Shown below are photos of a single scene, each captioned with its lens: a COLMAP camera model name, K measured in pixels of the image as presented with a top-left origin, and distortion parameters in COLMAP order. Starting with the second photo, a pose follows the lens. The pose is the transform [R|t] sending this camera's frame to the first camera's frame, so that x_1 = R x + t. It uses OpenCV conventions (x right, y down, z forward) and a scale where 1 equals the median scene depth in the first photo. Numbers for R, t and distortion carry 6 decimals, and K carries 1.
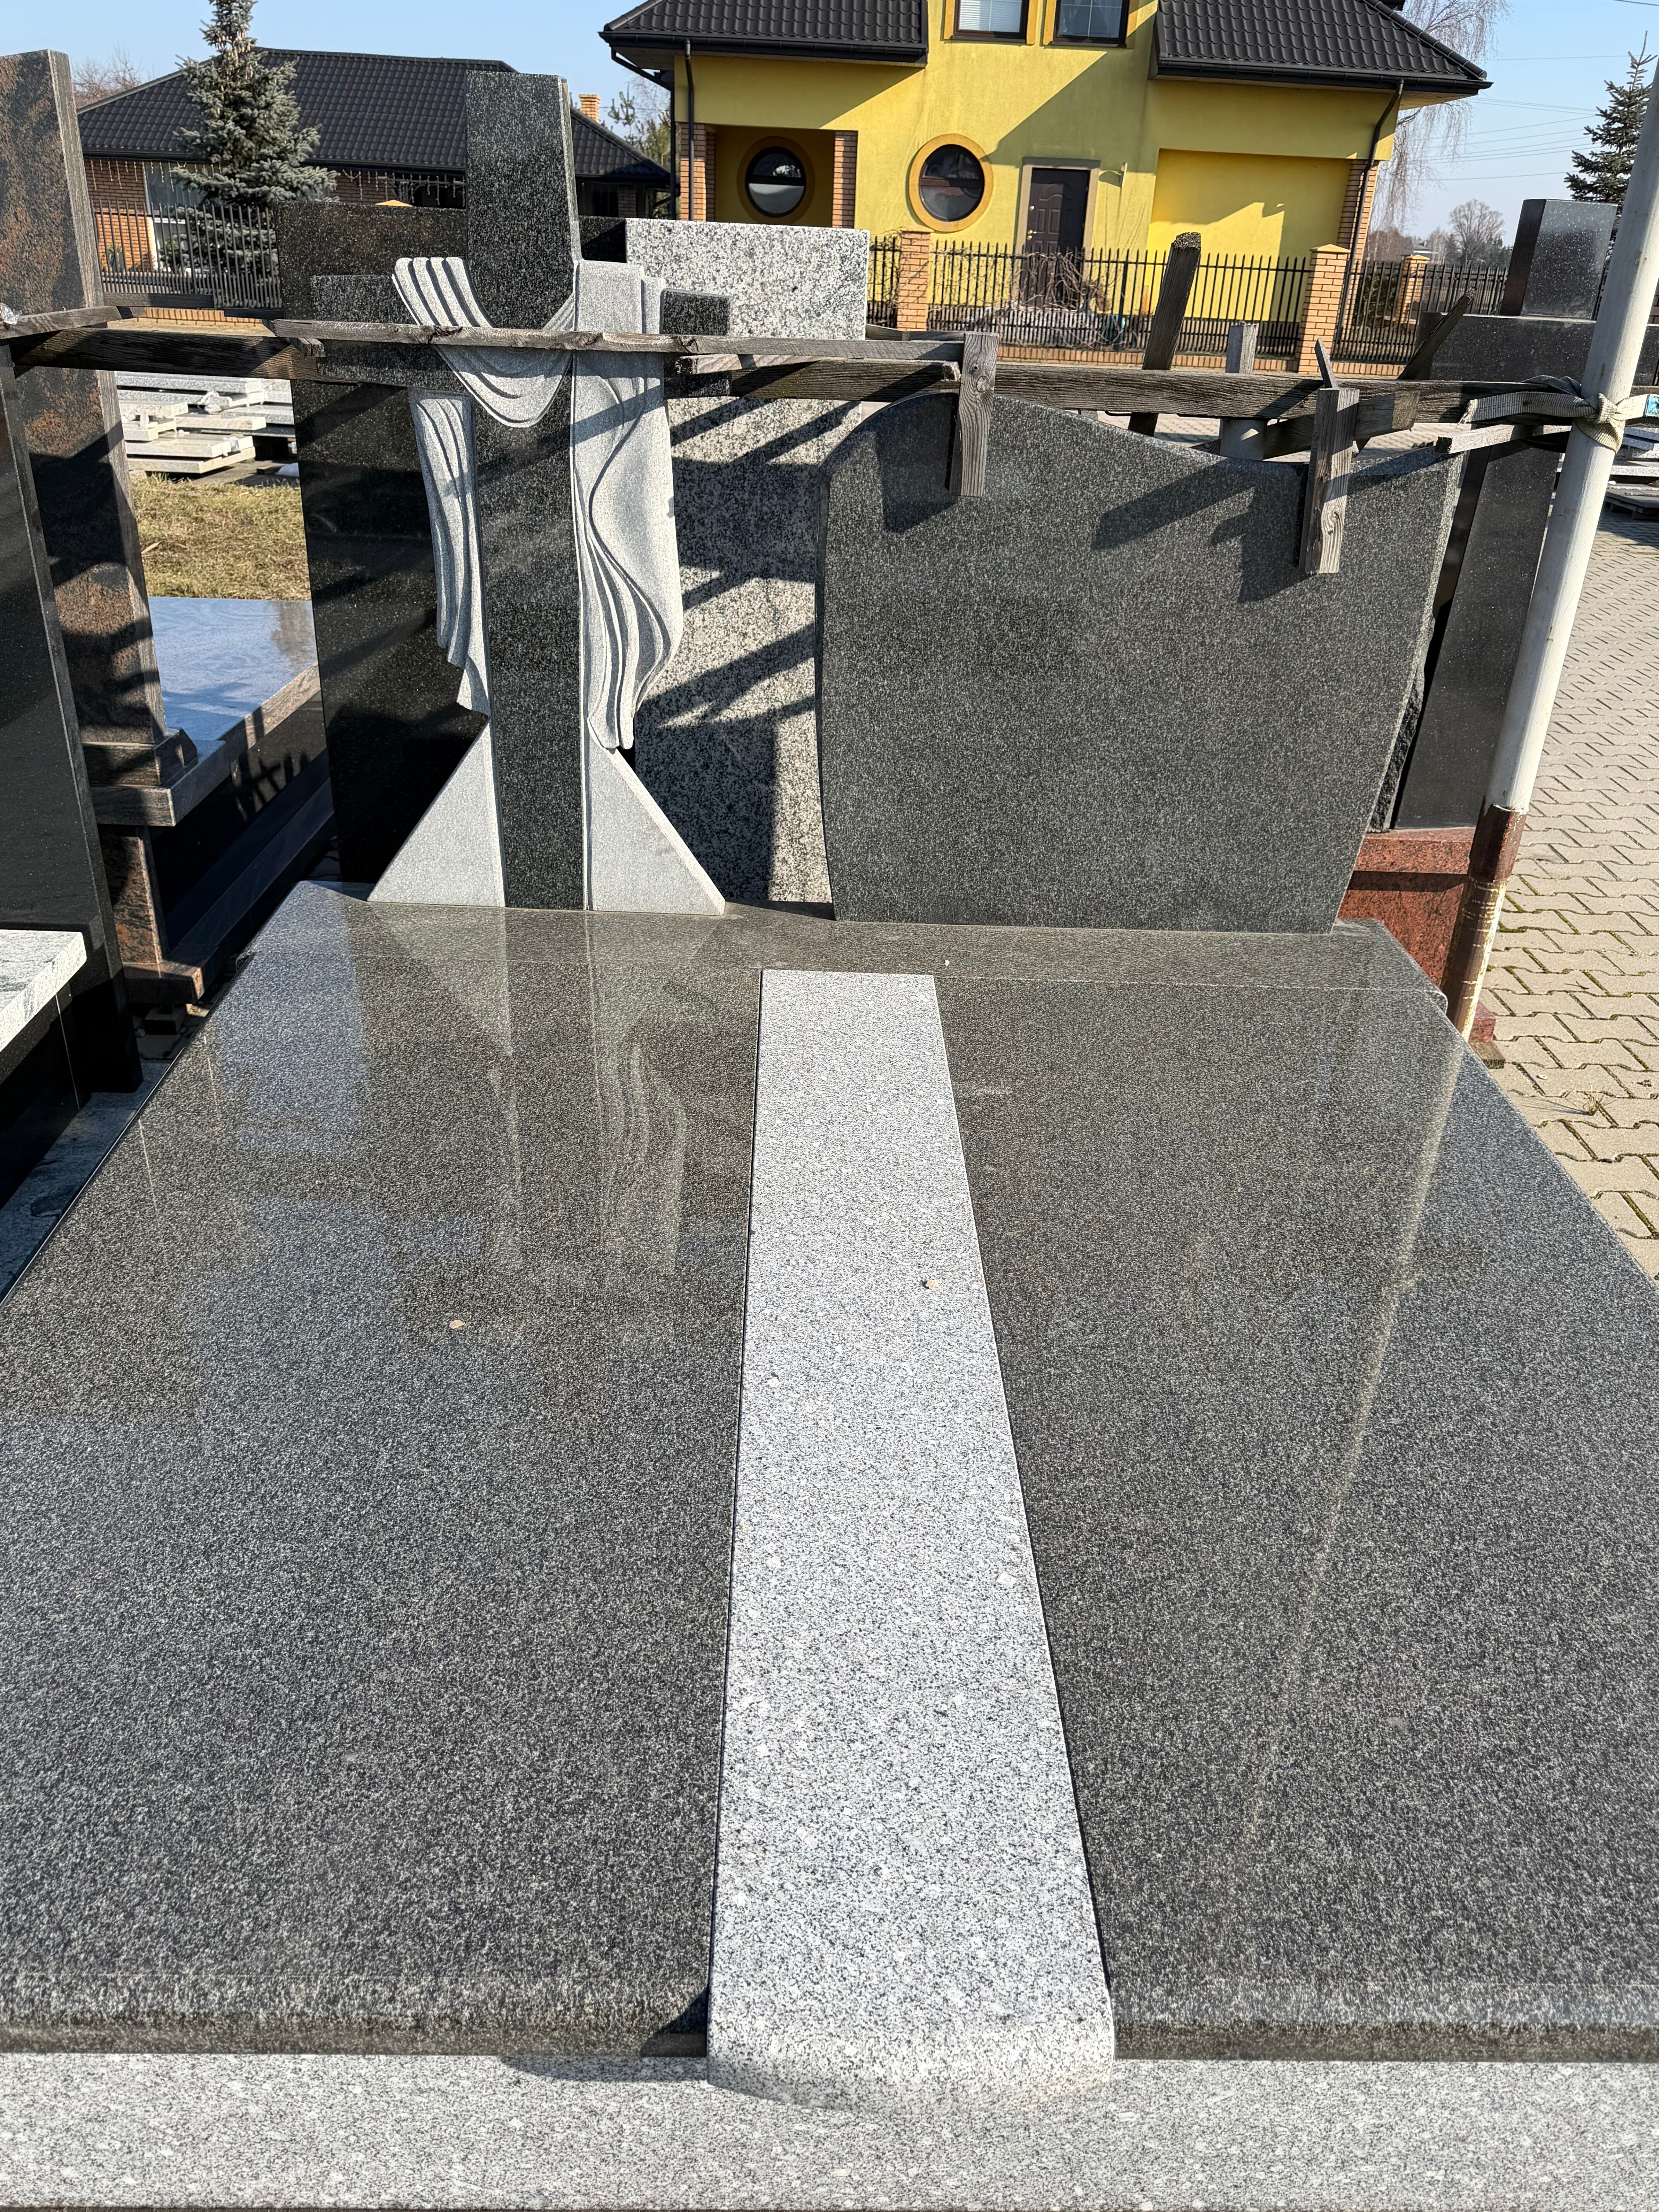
lens RADIAL K [[1627.2, 0, 826.3], [0, 1627.2, 1121.9], [0, 0, 1]] dist [-0.005114, 0.001582]
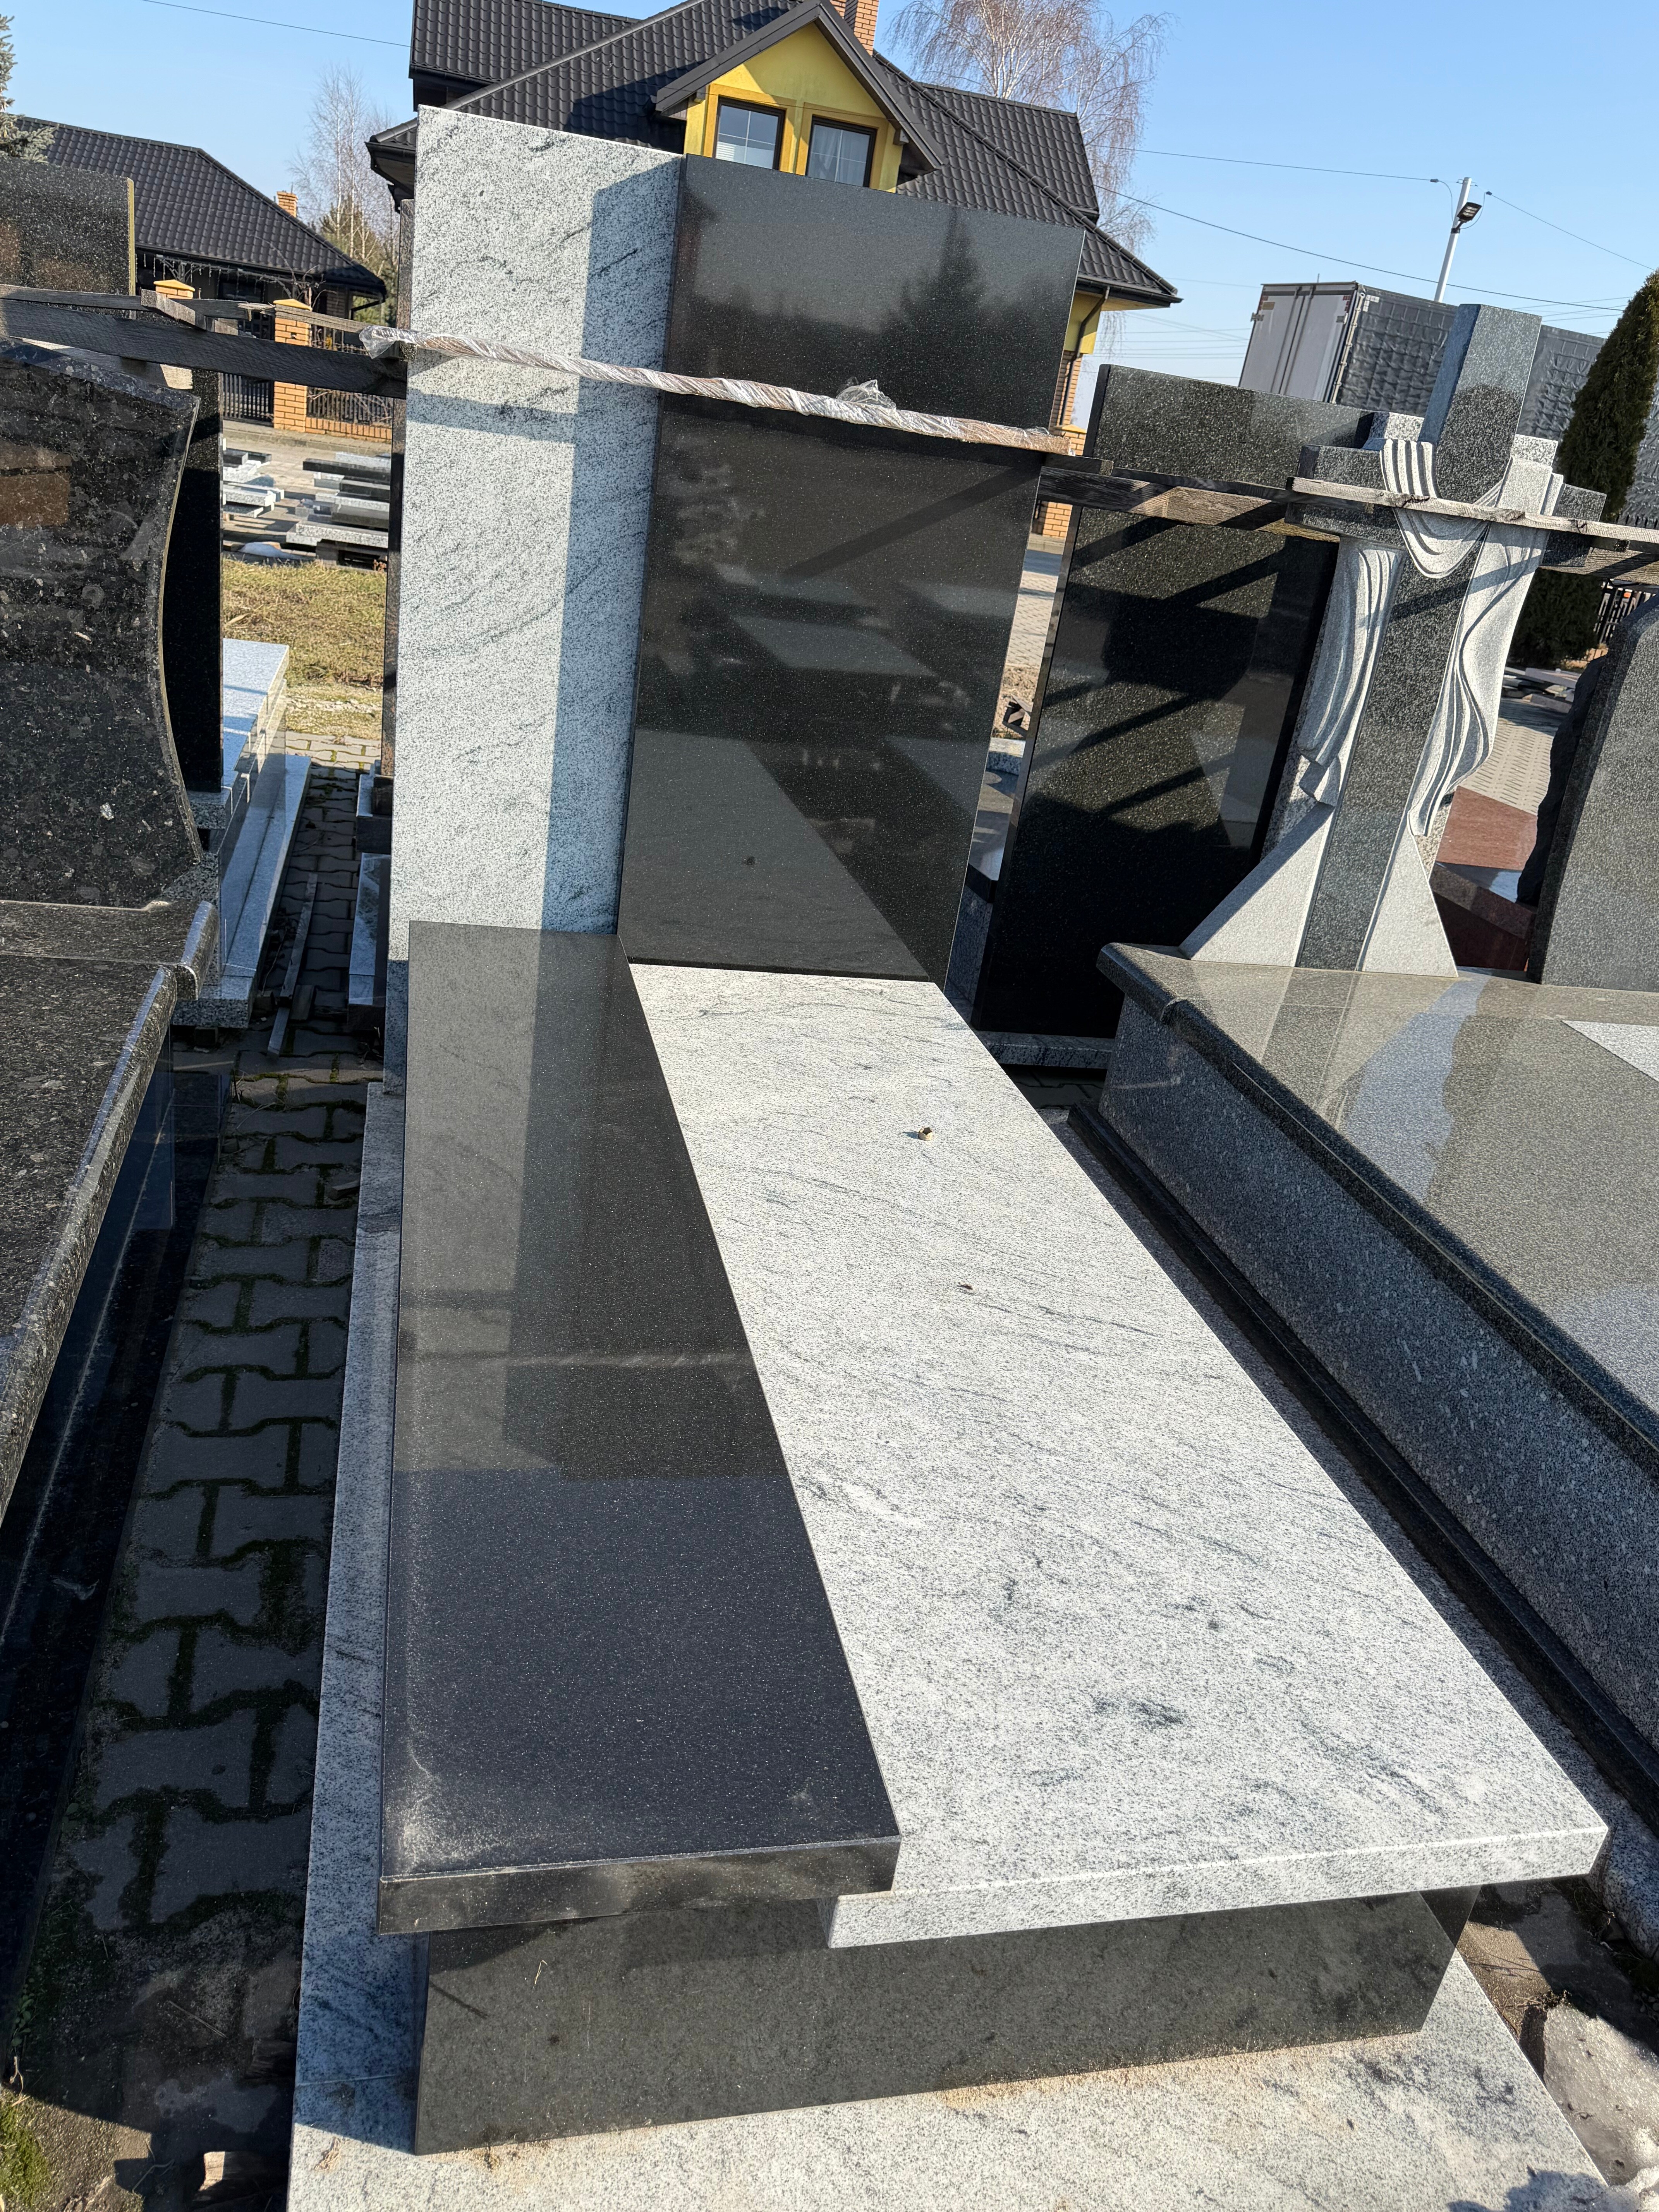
lens RADIAL K [[1627.0, 0, 840.4], [0, 1627.0, 1102.8], [0, 0, 1]] dist [0.068154, -0.088403]
pose [[0.969954, 0.003567, 0.243262, -0.108248], [0.016396, 0.996661, -0.079991, 0.007388], [-0.242735, 0.081576, 0.966657, -0.007836]]
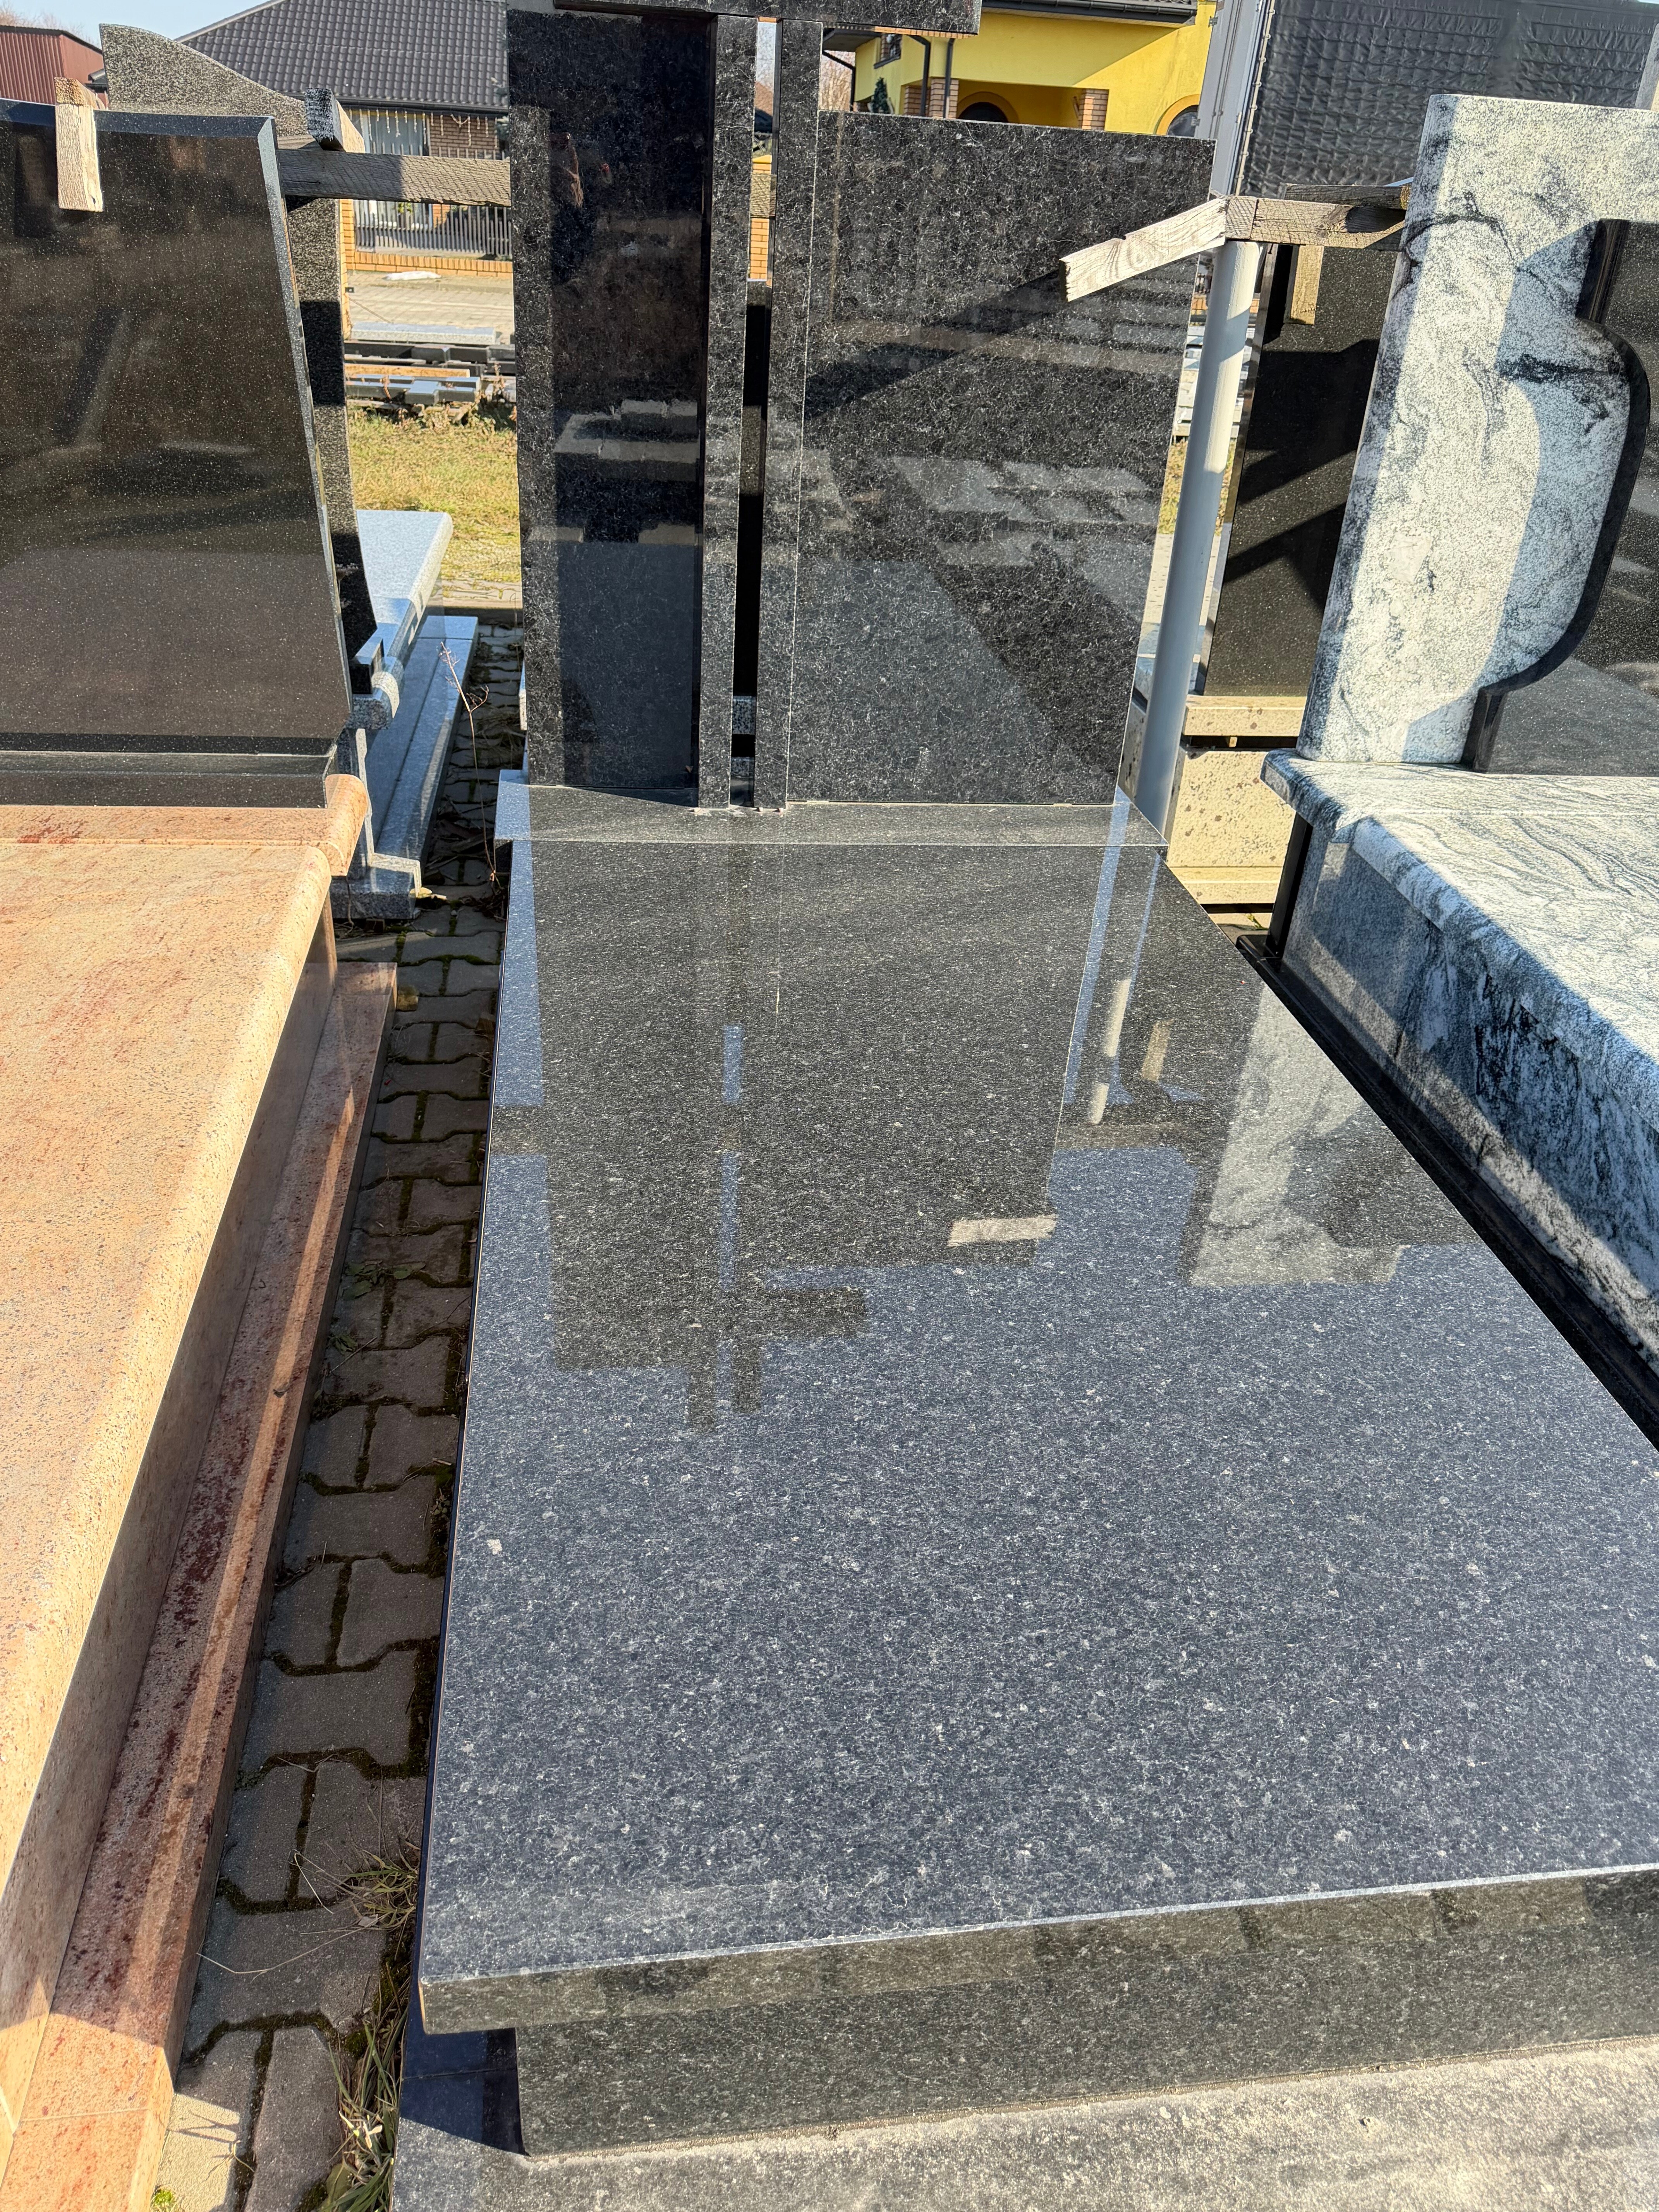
lens RADIAL K [[1599.7, 0, 883.7], [0, 1599.7, 1139.0], [0, 0, 1]] dist [-0.010260, 0.003597]
pose [[0.982654, -0.085743, 0.164438, -0.399810], [0.078835, 0.995727, 0.048100, -0.009546], [-0.167859, -0.034302, 0.985214, 0.007926]]
